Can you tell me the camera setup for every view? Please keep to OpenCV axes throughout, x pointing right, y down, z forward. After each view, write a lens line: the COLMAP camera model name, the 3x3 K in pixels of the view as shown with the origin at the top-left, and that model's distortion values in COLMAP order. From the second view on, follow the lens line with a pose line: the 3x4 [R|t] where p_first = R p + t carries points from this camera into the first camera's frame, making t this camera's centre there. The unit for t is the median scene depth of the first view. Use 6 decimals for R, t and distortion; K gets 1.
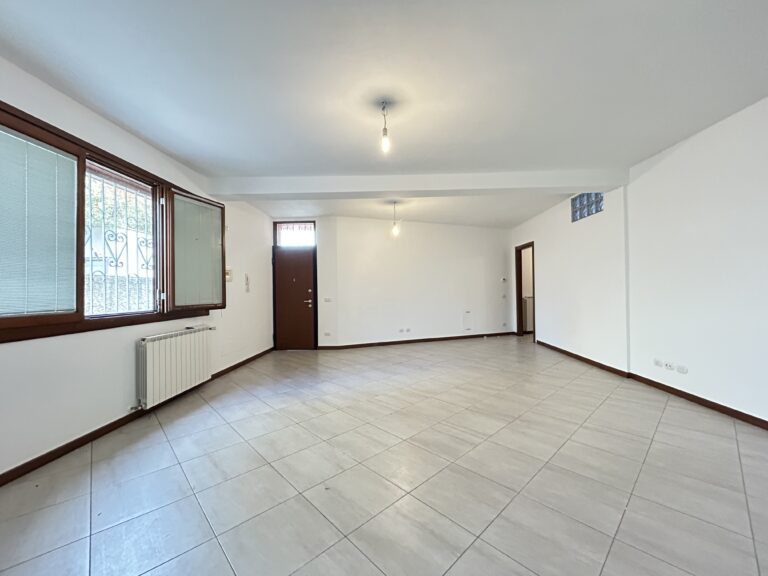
lens RADIAL K [[308.8, 0, 384.0], [0, 308.8, 288.0], [0, 0, 1]] dist [-0.002309, 0.000371]
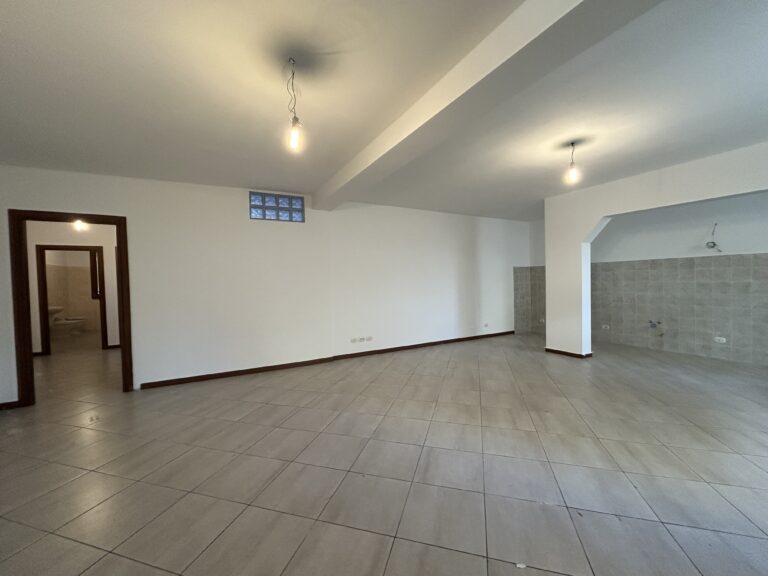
lens RADIAL K [[308.8, 0, 384.0], [0, 308.8, 288.0], [0, 0, 1]] dist [-0.002309, 0.000371]
pose [[-0.516694, 0.005332, 0.856154, -0.504008], [0.015164, 0.999881, 0.002924, -0.013970], [-0.856036, 0.014493, -0.516713, 1.730905]]
